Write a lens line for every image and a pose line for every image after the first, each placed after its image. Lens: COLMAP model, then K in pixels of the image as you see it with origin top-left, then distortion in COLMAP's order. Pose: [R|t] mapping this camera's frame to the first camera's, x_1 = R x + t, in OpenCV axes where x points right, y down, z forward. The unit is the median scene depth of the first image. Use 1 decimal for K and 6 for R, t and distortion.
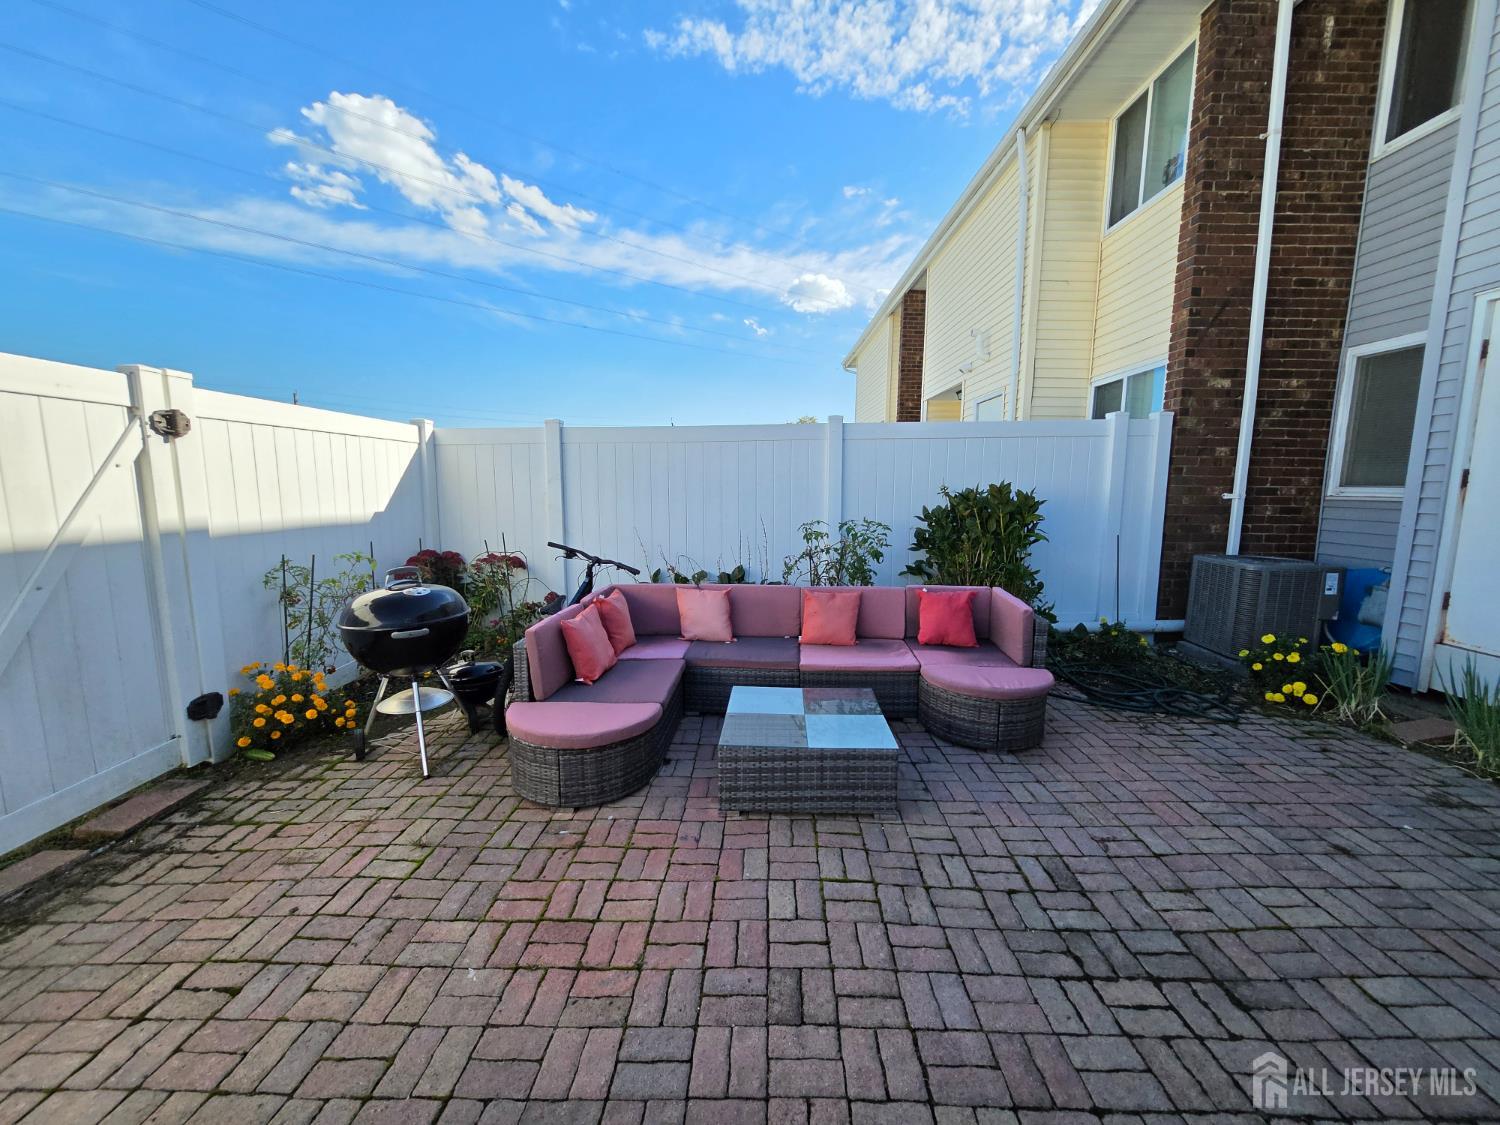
lens RADIAL K [[587.6, 0, 760.3], [0, 587.6, 562.1], [0, 0, 1]] dist [0.001085, -0.000108]
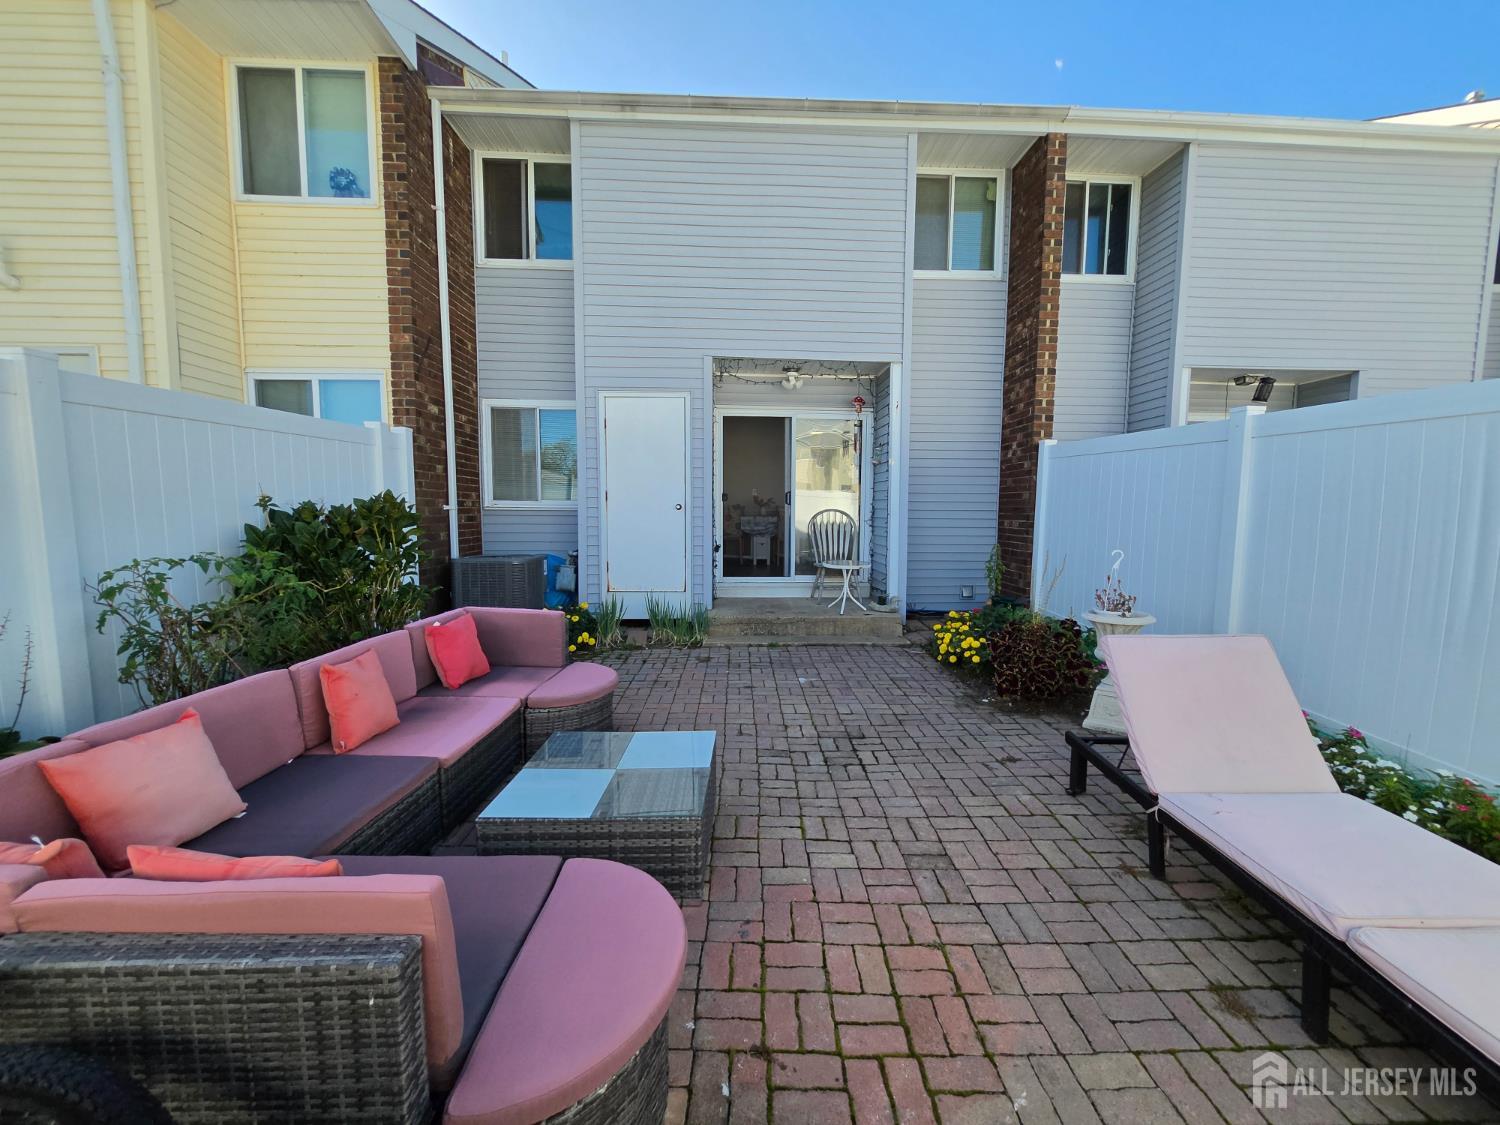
lens RADIAL K [[586.4, 0, 762.7], [0, 586.4, 559.4], [0, 0, 1]] dist [0.002166, -0.000014]
pose [[-0.042817, -0.093048, 0.994741, -0.668159], [0.118908, 0.988102, 0.097545, -0.082385], [-0.991982, 0.122459, -0.031244, 0.713032]]
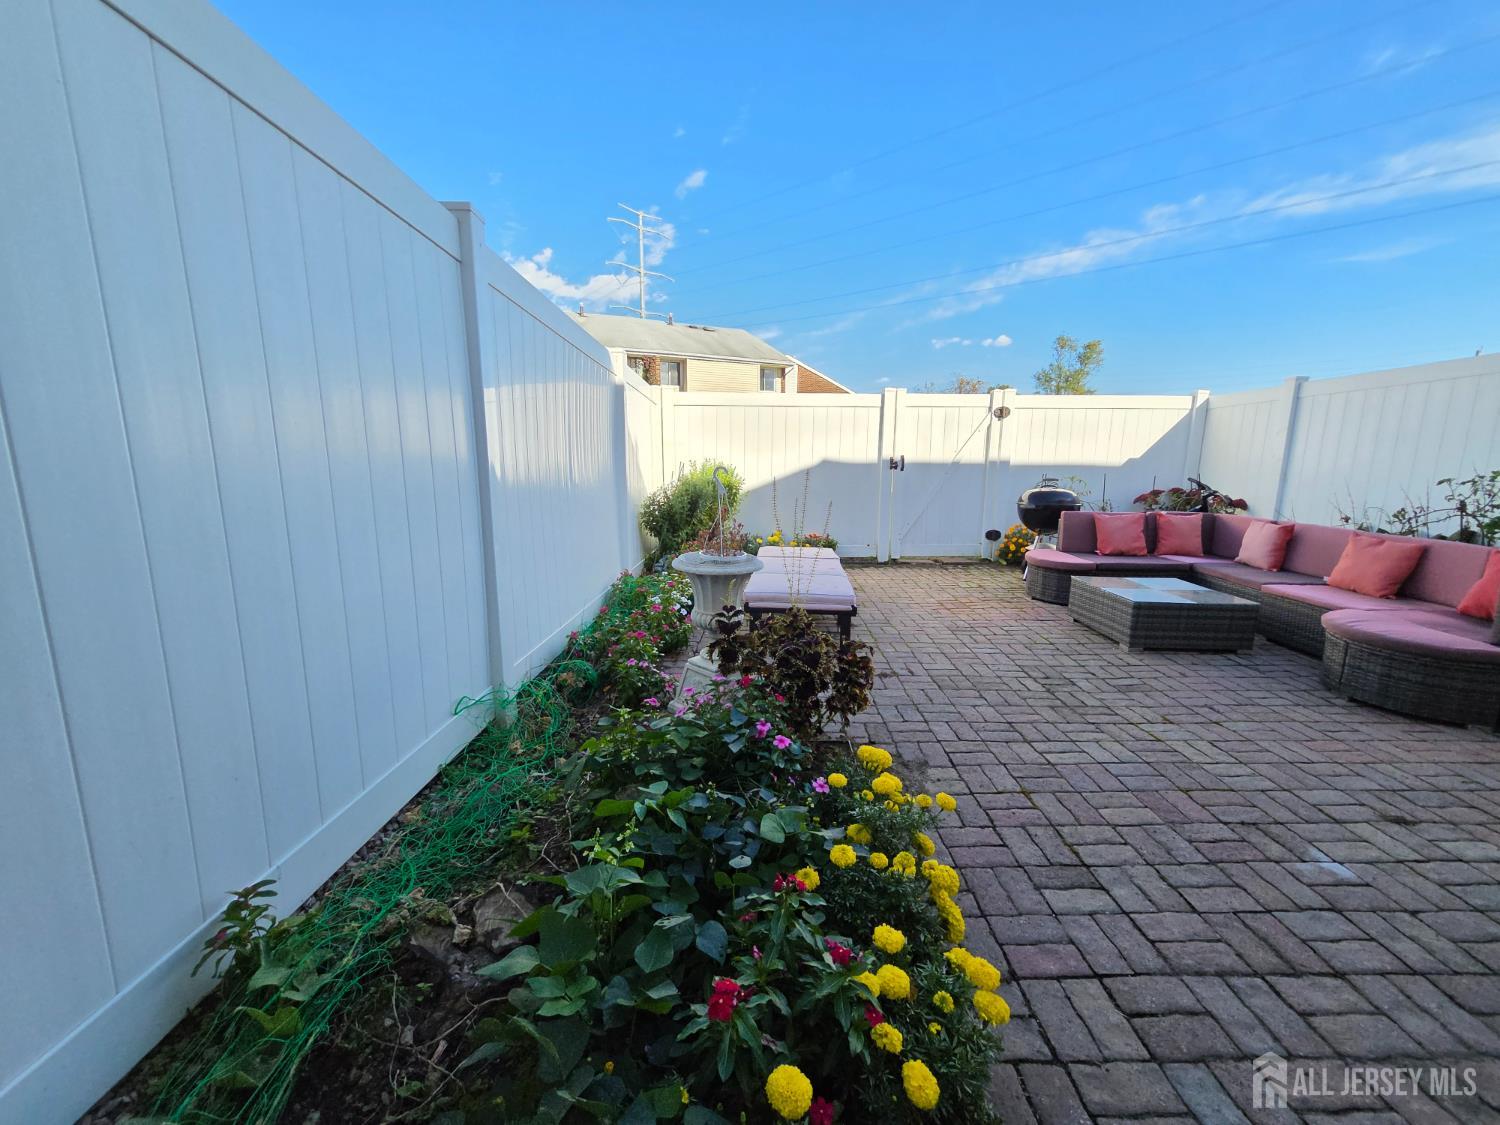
lens RADIAL K [[587.2, 0, 756.0], [0, 587.2, 561.0], [0, 0, 1]] dist [0.001172, 0.000293]
pose [[0.013853, 0.170653, -0.985234, 1.291878], [-0.137435, 0.976302, 0.167173, 0.083126], [0.990414, 0.133090, 0.036978, 0.001999]]
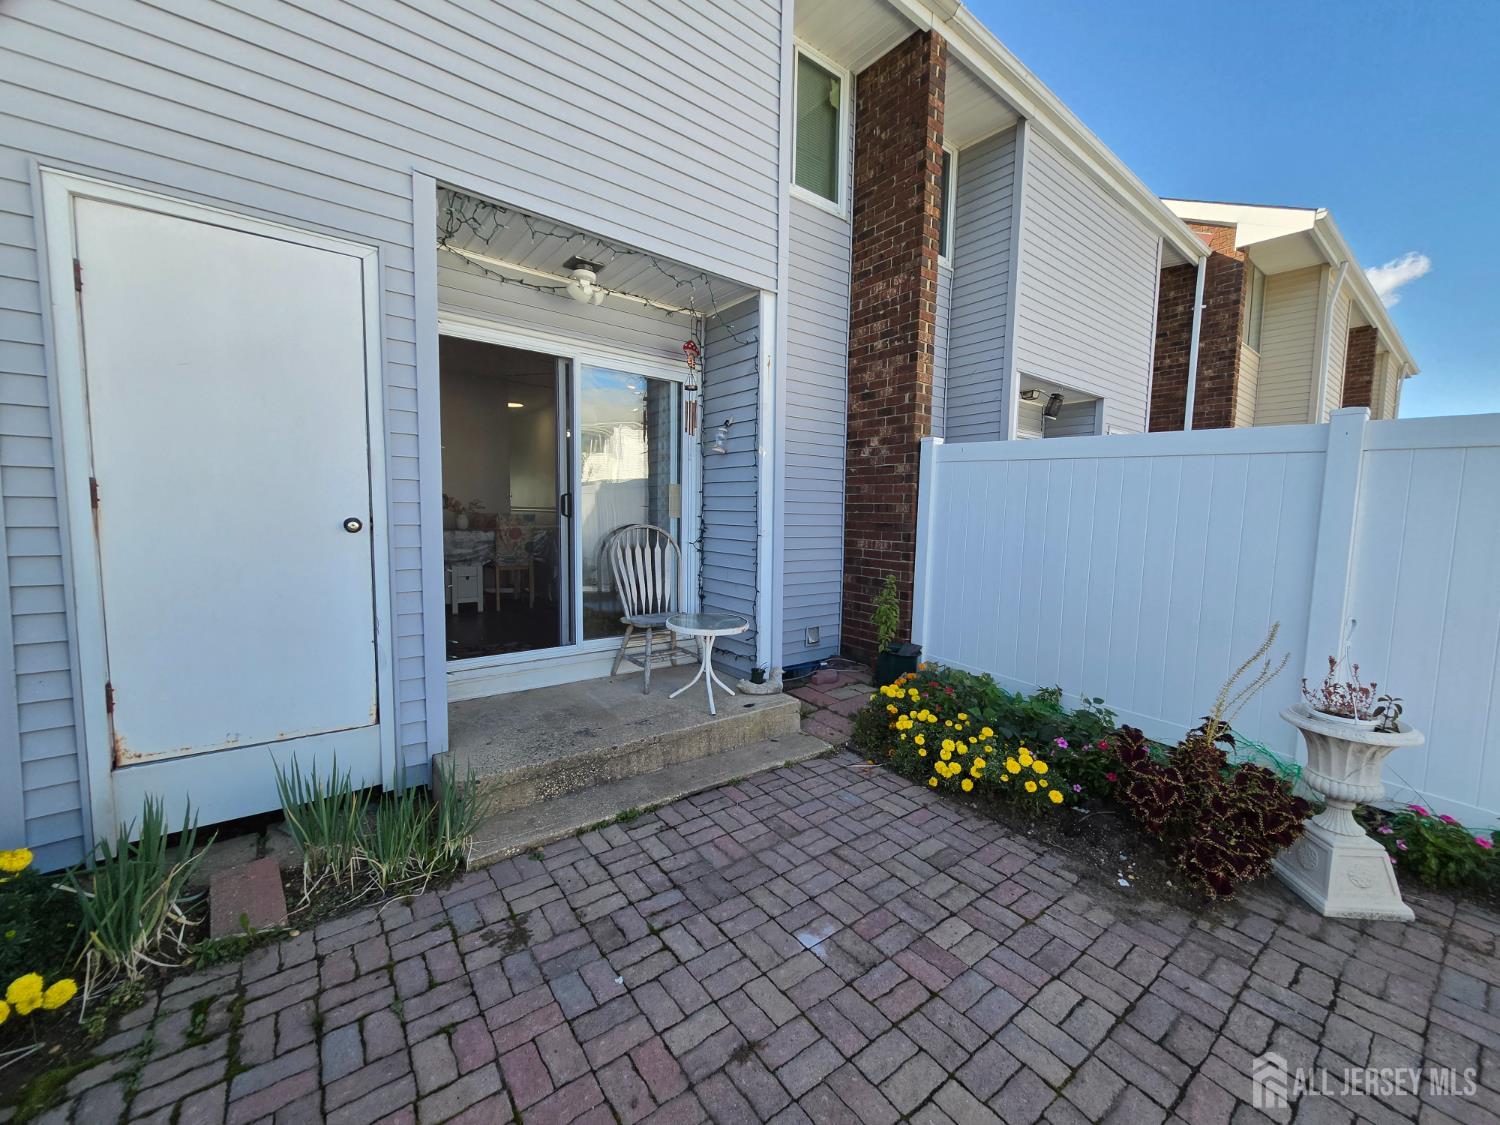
lens RADIAL K [[587.6, 0, 760.3], [0, 587.6, 562.1], [0, 0, 1]] dist [0.001085, -0.000108]
pose [[-0.613469, -0.086680, 0.784948, 0.360011], [0.074085, 0.983258, 0.166479, -0.142959], [-0.786236, 0.160283, -0.596776, 0.968023]]
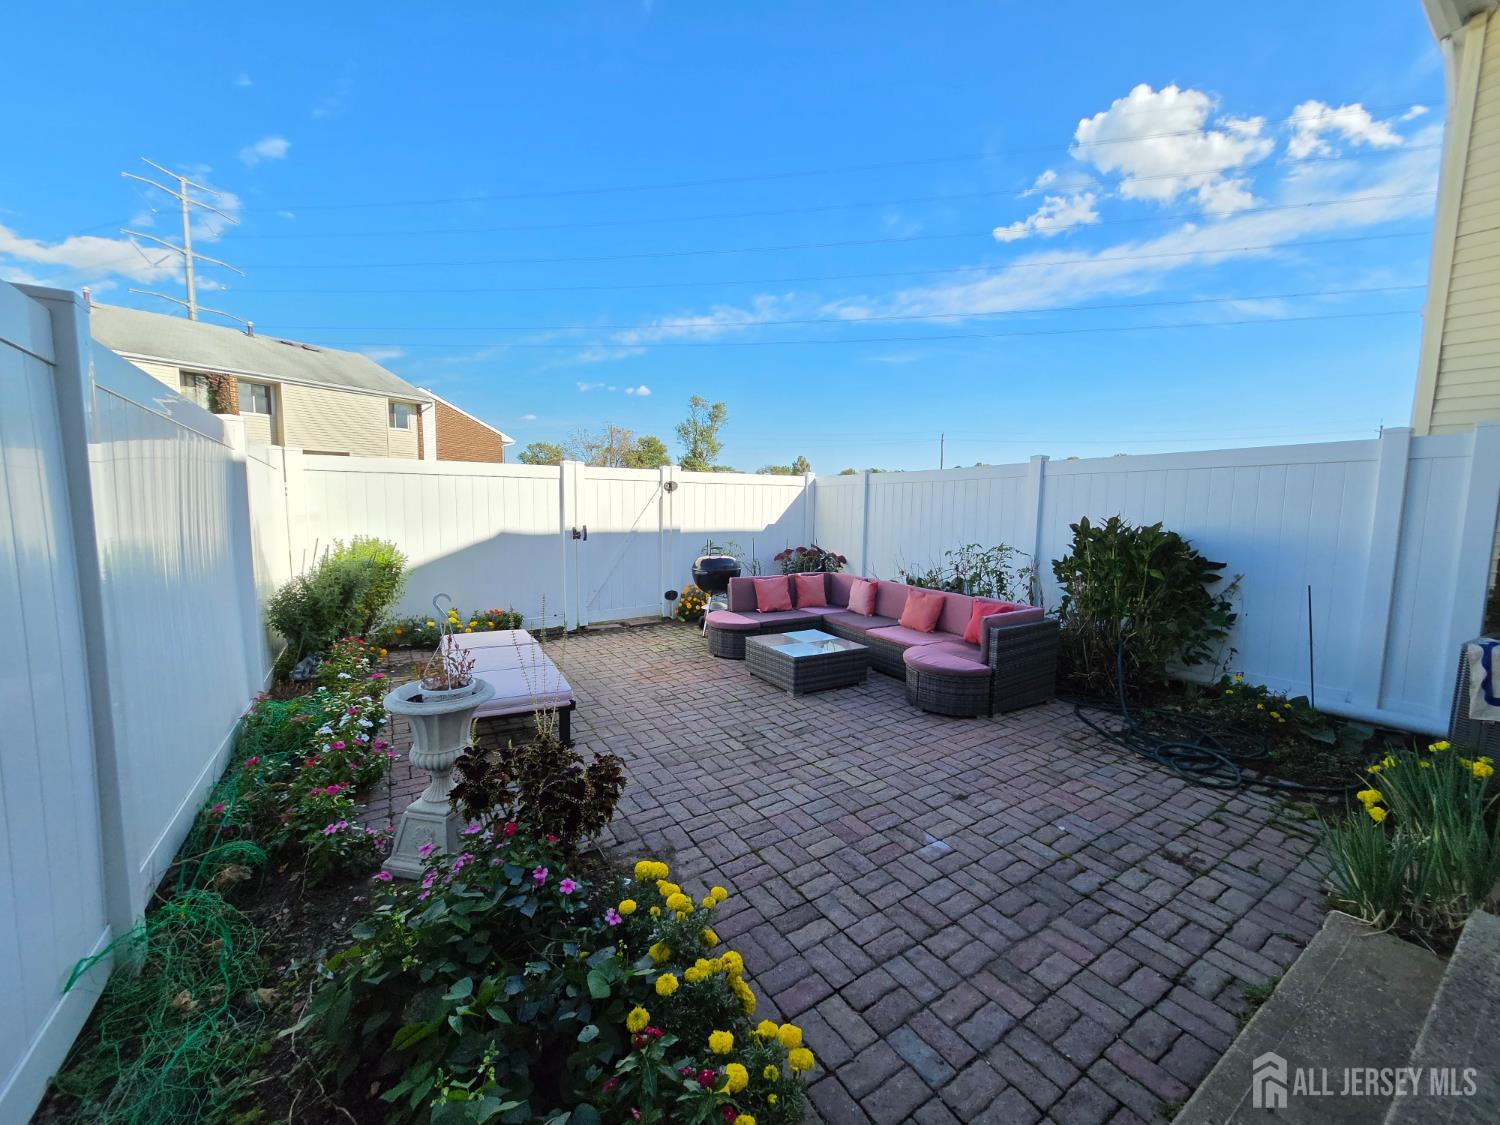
lens RADIAL K [[590.1, 0, 757.5], [0, 590.1, 561.5], [0, 0, 1]] dist [0.001843, -0.000150]
pose [[0.549372, 0.089318, -0.830790, 1.329423], [-0.121660, 0.992225, 0.026224, -0.012383], [0.826674, 0.086667, 0.555967, -0.123550]]
